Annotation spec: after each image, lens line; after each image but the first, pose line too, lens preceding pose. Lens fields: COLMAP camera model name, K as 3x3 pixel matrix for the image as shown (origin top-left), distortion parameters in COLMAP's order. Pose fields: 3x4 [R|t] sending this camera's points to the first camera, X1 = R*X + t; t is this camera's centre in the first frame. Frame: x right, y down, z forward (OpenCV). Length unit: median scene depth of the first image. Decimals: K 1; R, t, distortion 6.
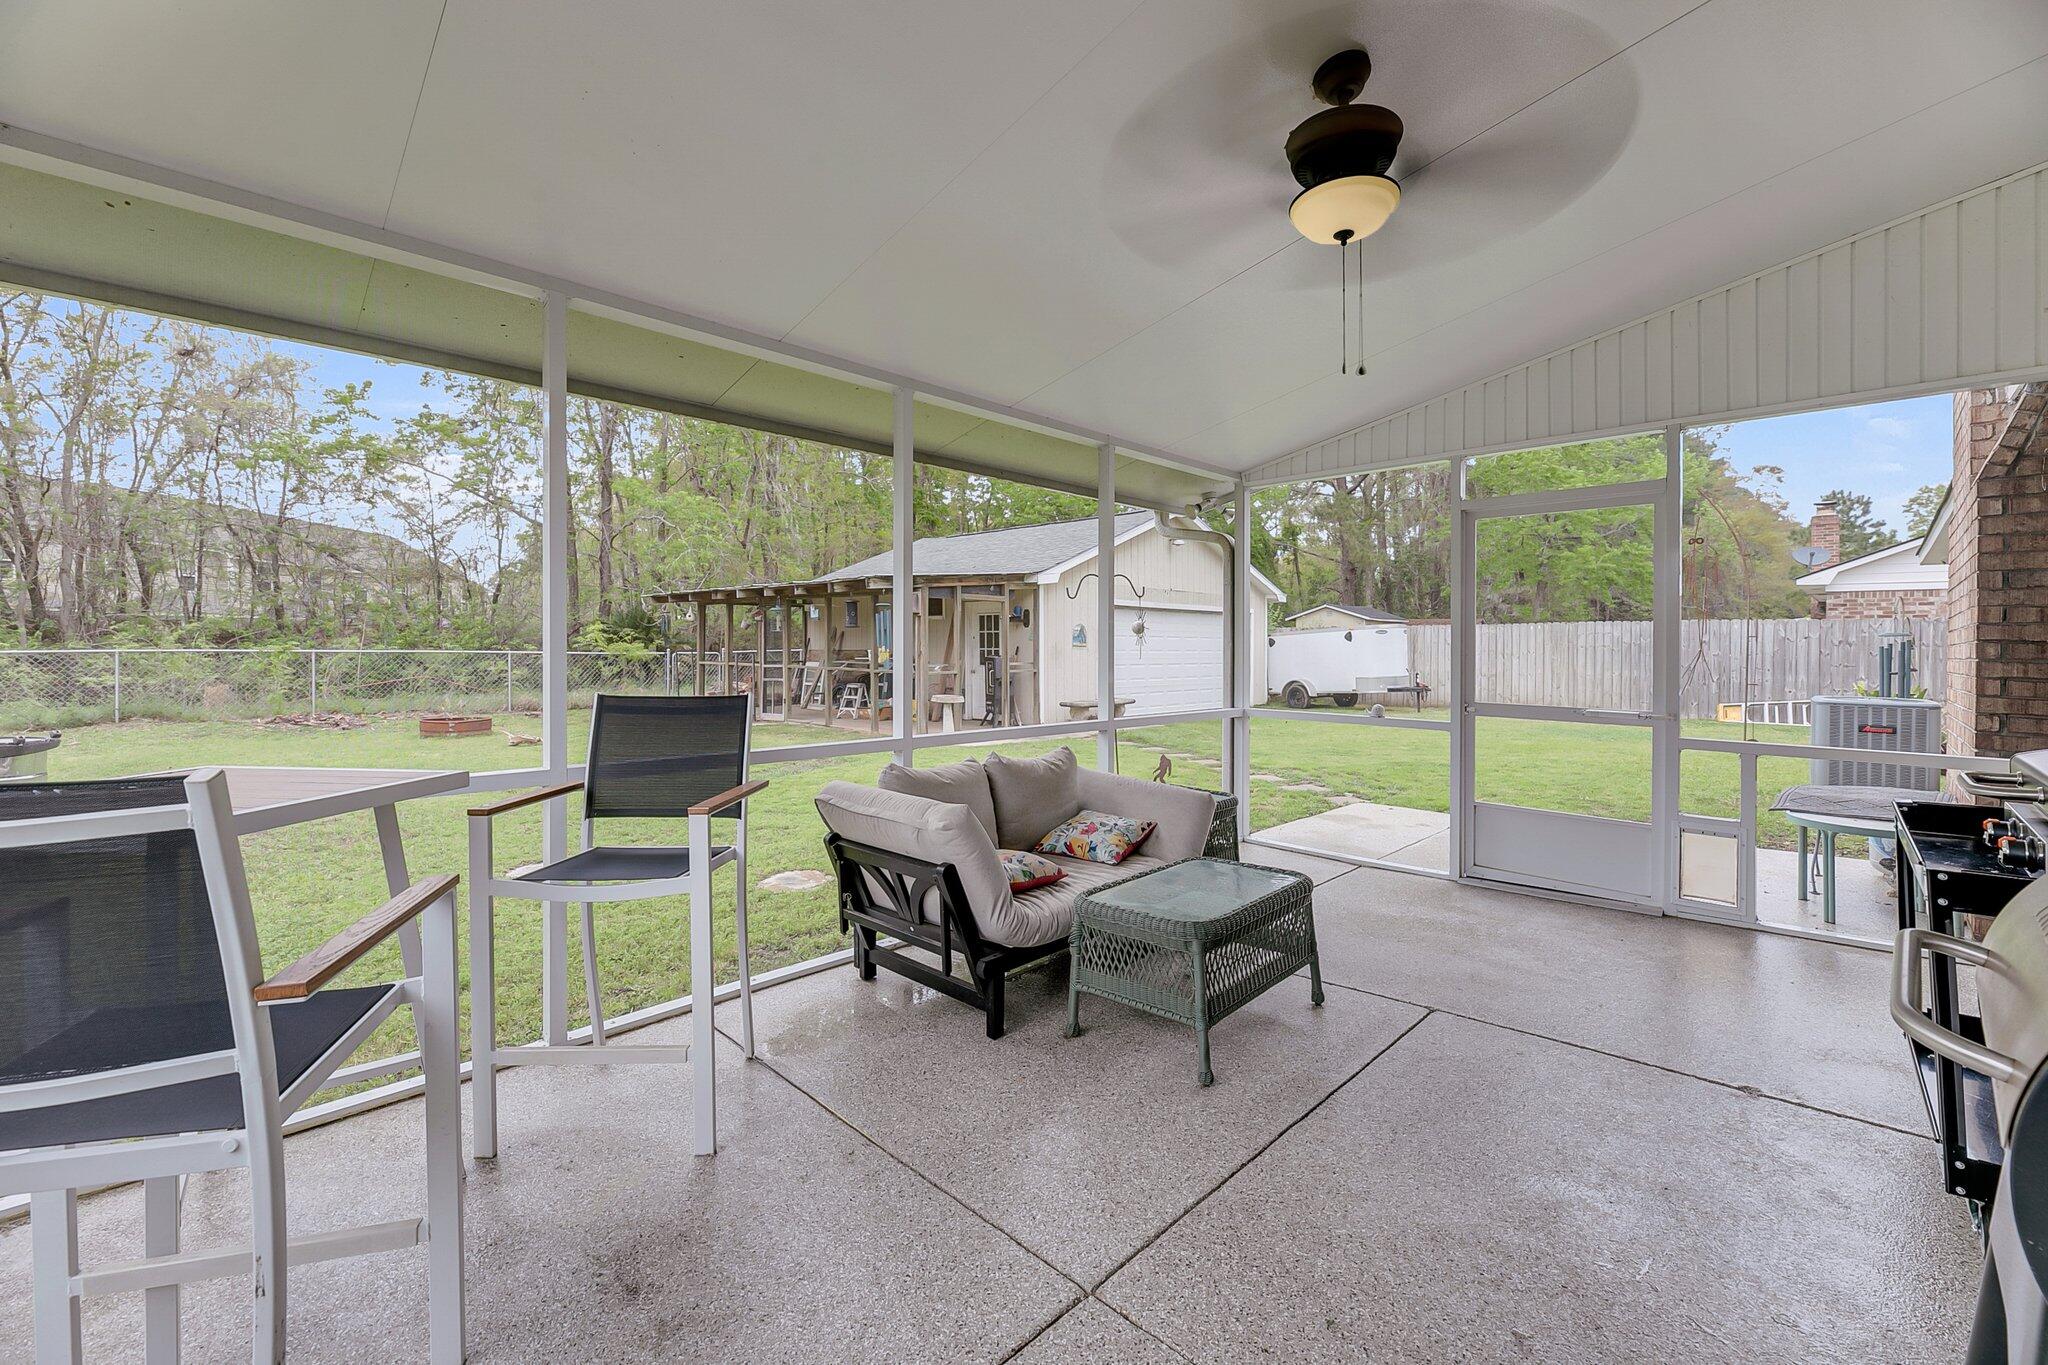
lens RADIAL K [[835.1, 0, 1026.8], [0, 835.1, 651.8], [0, 0, 1]] dist [-0.000037, 0.000061]
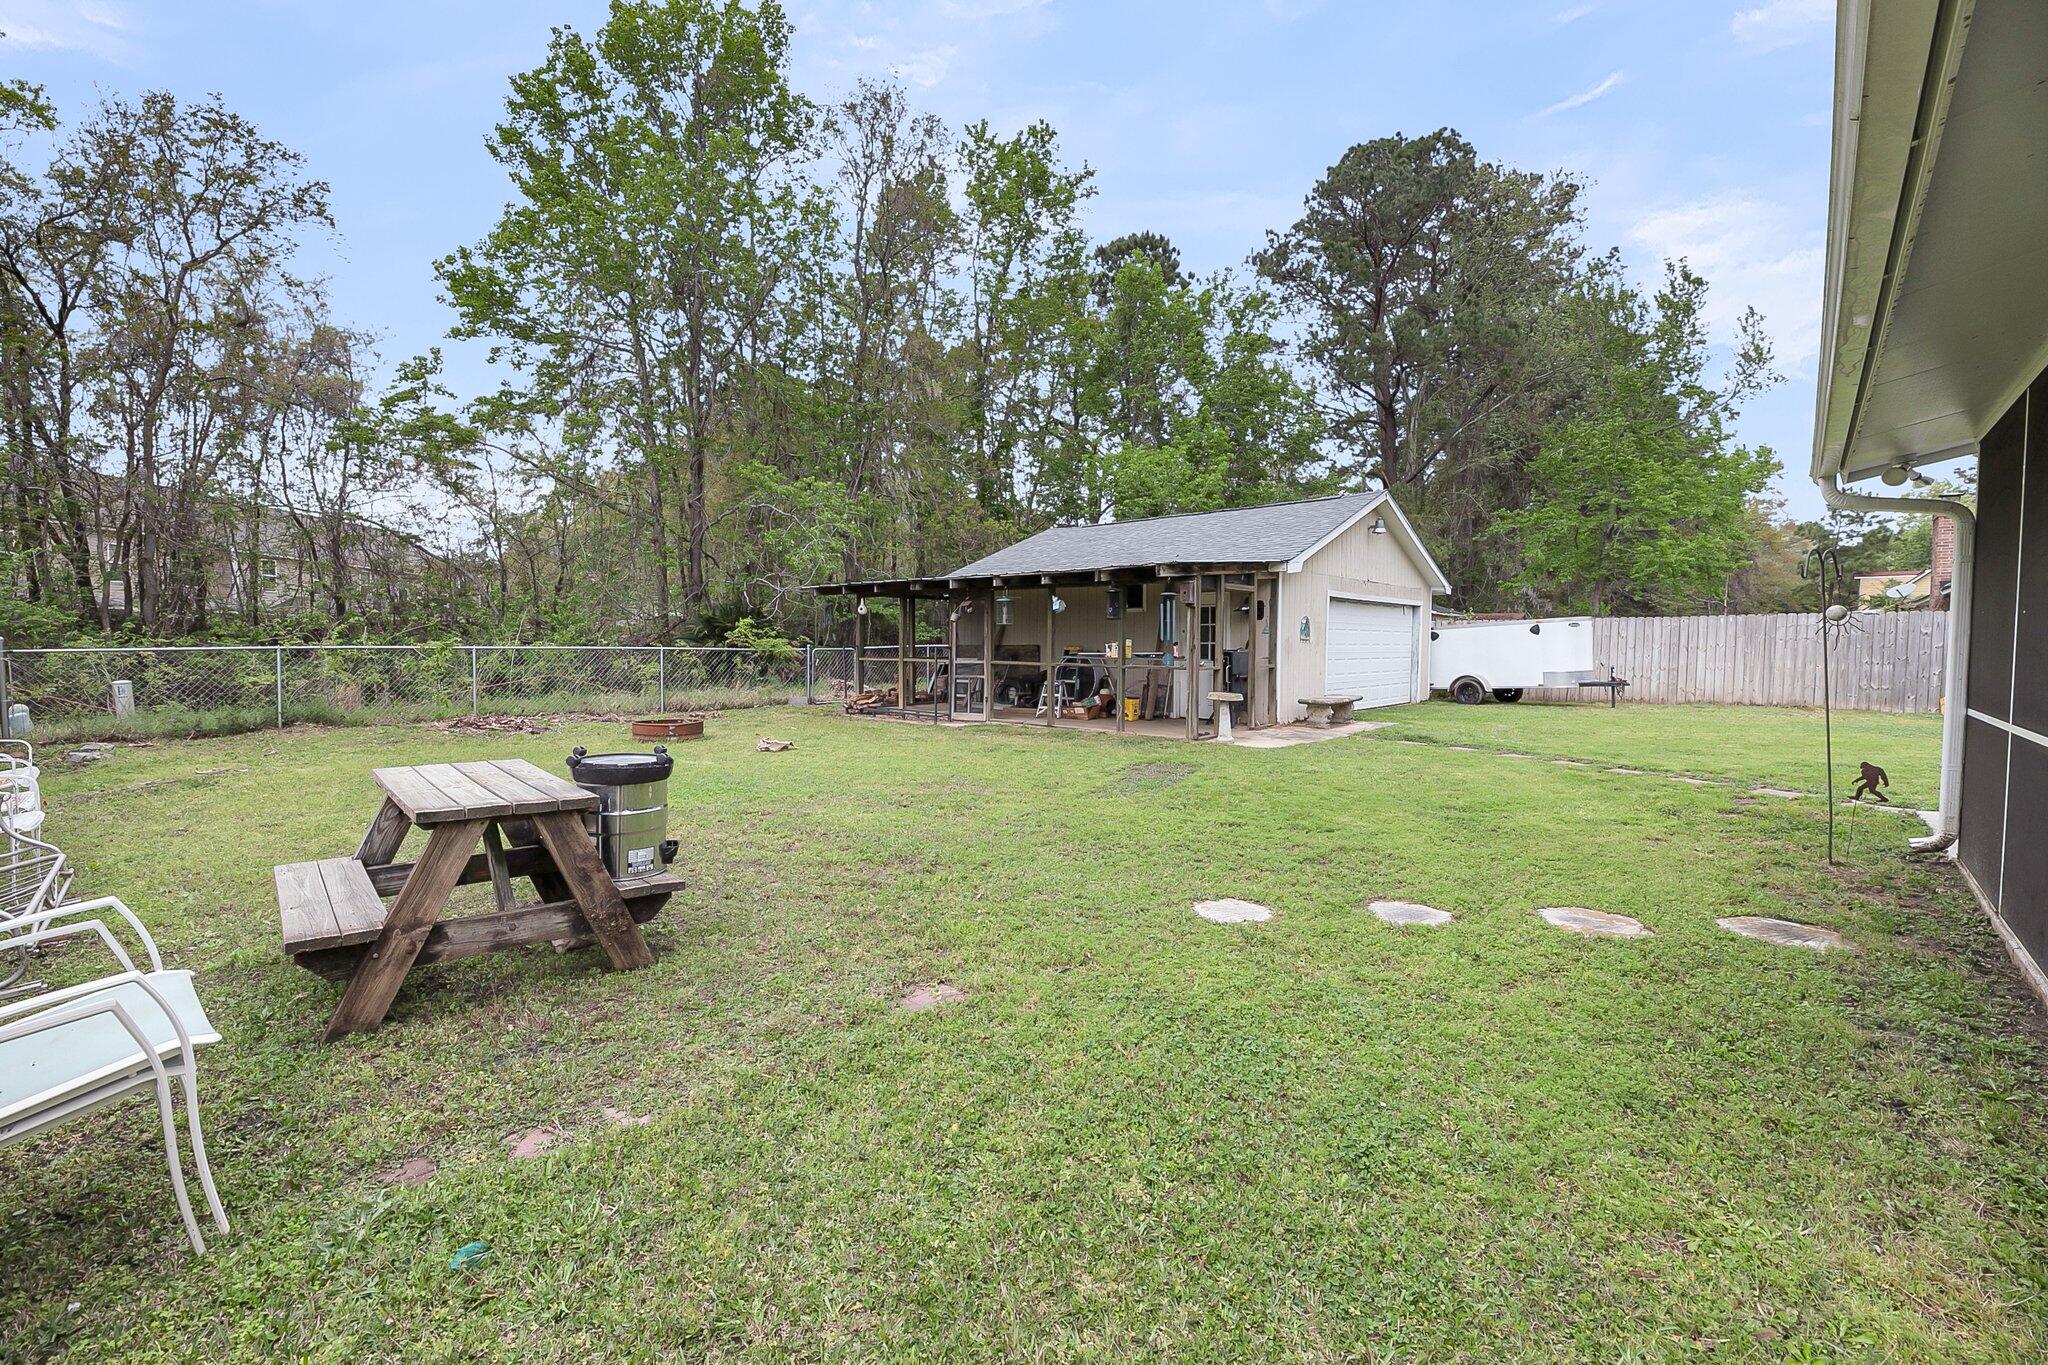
lens RADIAL K [[837.2, 0, 1015.0], [0, 837.2, 677.5], [0, 0, 1]] dist [-0.000746, -0.000170]
pose [[0.999295, -0.004418, 0.037294, -0.259295], [0.003125, 0.999395, 0.034632, 0.001656], [-0.037425, -0.034491, 0.998704, 0.057878]]
